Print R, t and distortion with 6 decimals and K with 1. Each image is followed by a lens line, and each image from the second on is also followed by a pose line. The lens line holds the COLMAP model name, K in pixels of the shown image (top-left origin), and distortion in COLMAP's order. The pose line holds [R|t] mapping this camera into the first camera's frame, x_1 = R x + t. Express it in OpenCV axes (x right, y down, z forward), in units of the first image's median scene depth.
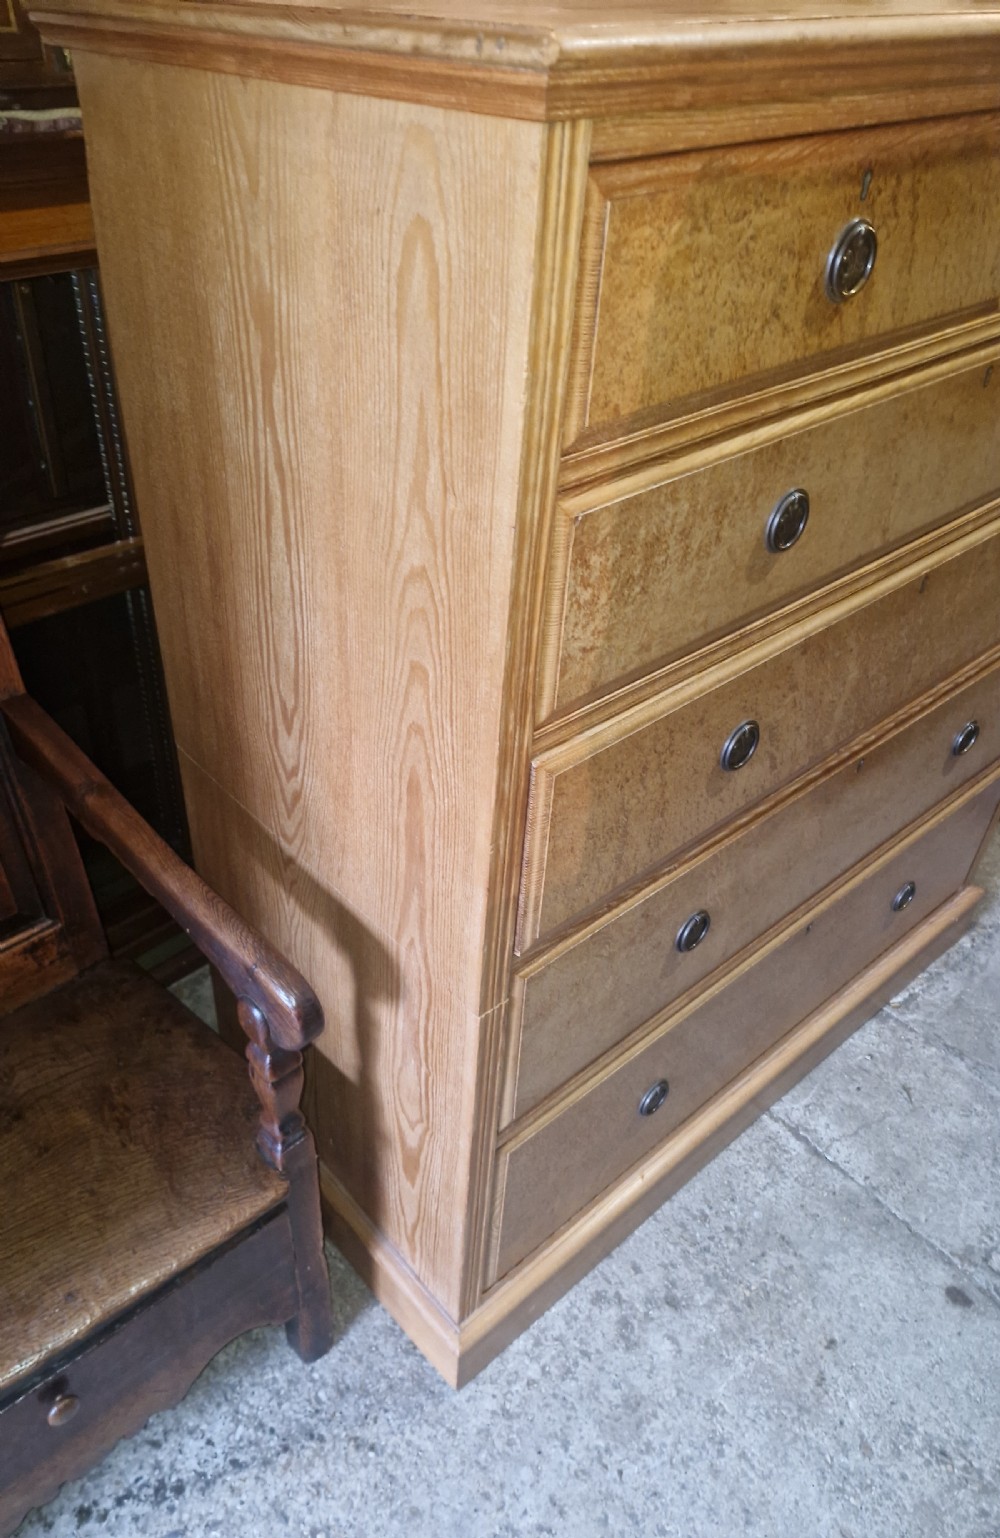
lens RADIAL K [[1066.5, 0, 405.8], [0, 1066.5, 766.3], [0, 0, 1]] dist [0.058592, -0.054975]
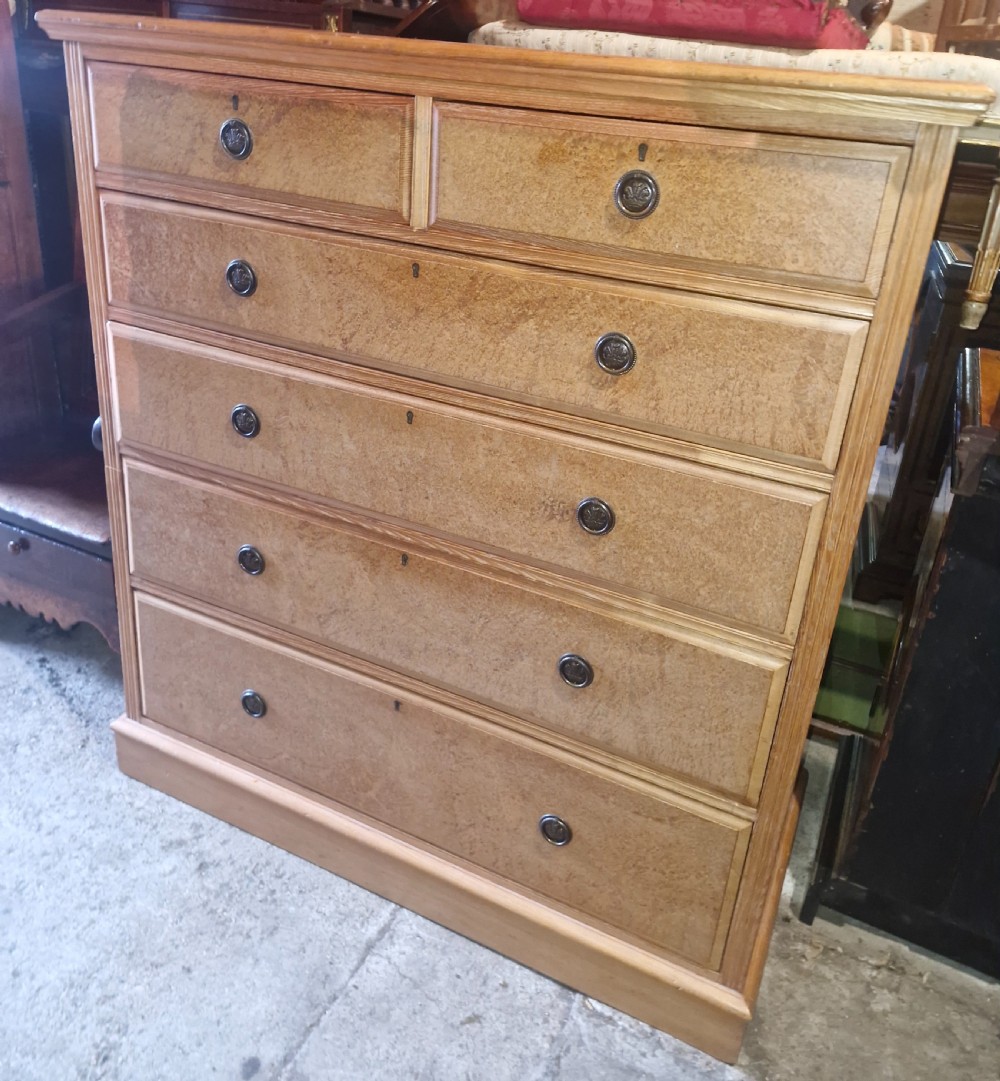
lens RADIAL K [[909.4, 0, 500.5], [0, 909.4, 417.9], [0, 0, 1]] dist [0.067881, -0.057283]
pose [[0.428944, 0.353250, -0.831397, 1.177579], [-0.592234, 0.804941, 0.036457, -0.219190], [0.682104, 0.476744, 0.554481, 0.349566]]
